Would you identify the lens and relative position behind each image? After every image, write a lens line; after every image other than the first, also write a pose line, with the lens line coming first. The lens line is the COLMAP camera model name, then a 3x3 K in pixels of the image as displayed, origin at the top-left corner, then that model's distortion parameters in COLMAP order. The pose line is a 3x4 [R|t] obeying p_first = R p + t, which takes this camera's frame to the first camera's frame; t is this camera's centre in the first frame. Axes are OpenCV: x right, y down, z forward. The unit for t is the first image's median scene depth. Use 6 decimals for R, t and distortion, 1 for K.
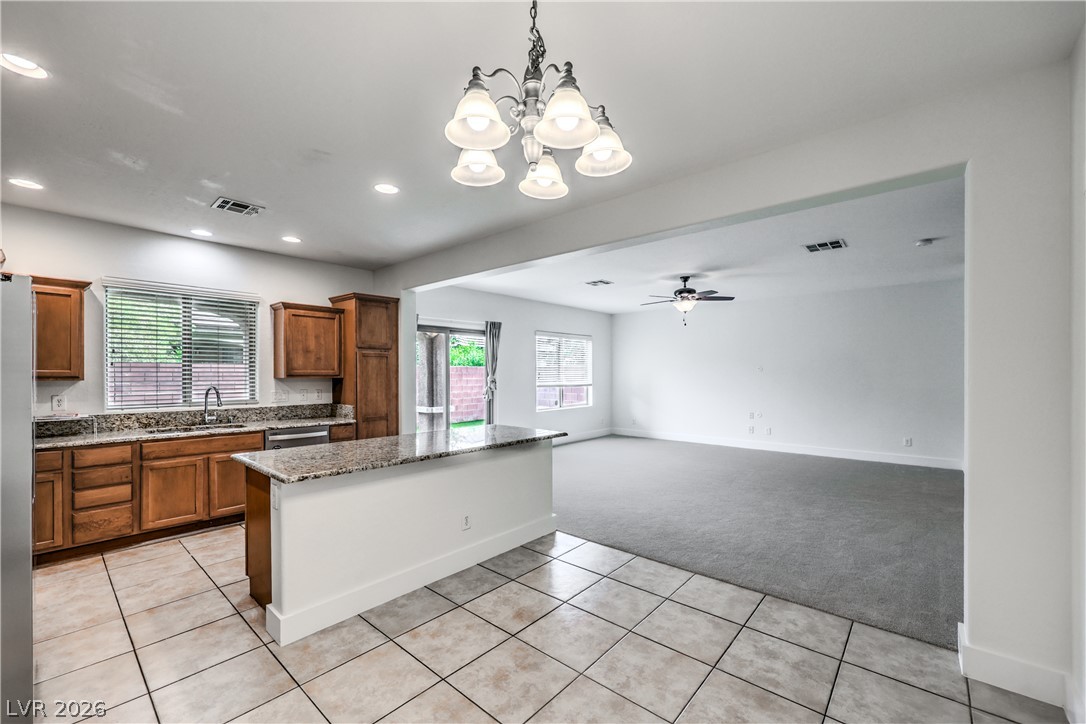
lens RADIAL K [[441.8, 0, 543.4], [0, 441.8, 376.0], [0, 0, 1]] dist [0.000290, 0.000332]
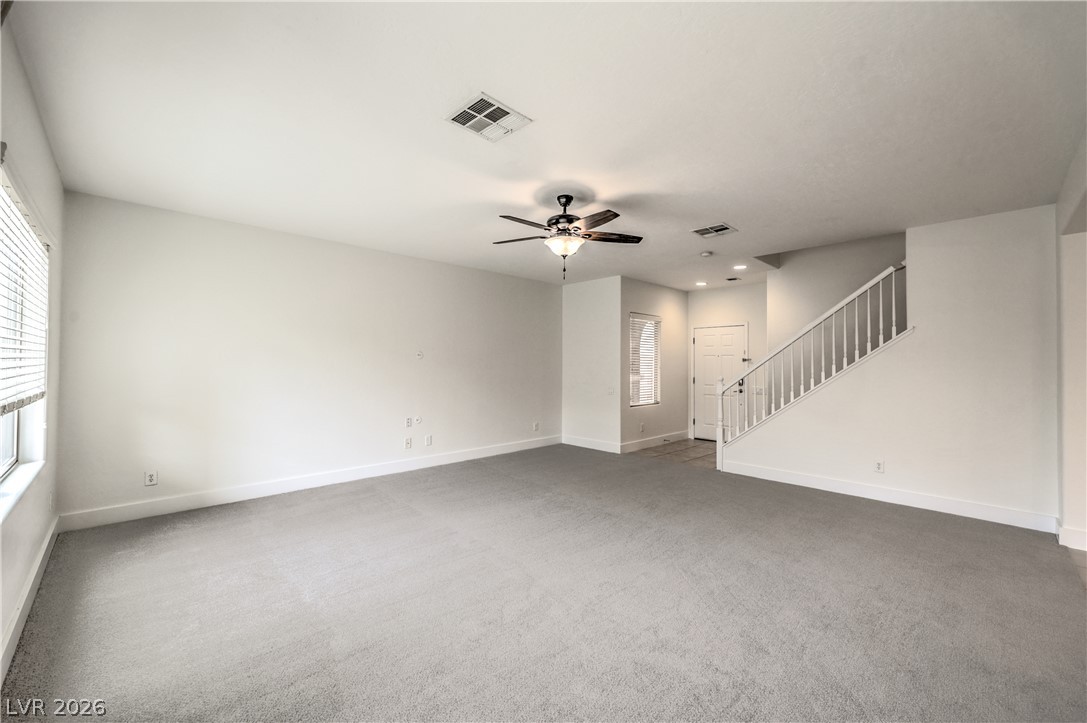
lens RADIAL K [[436.9, 0, 545.4], [0, 436.9, 356.1], [0, 0, 1]] dist [-0.000357, 0.000187]
pose [[0.078239, 0.020489, 0.996724, -0.360874], [0.000466, 0.999788, -0.020589, -0.001095], [-0.996935, 0.002075, 0.078213, 1.362093]]
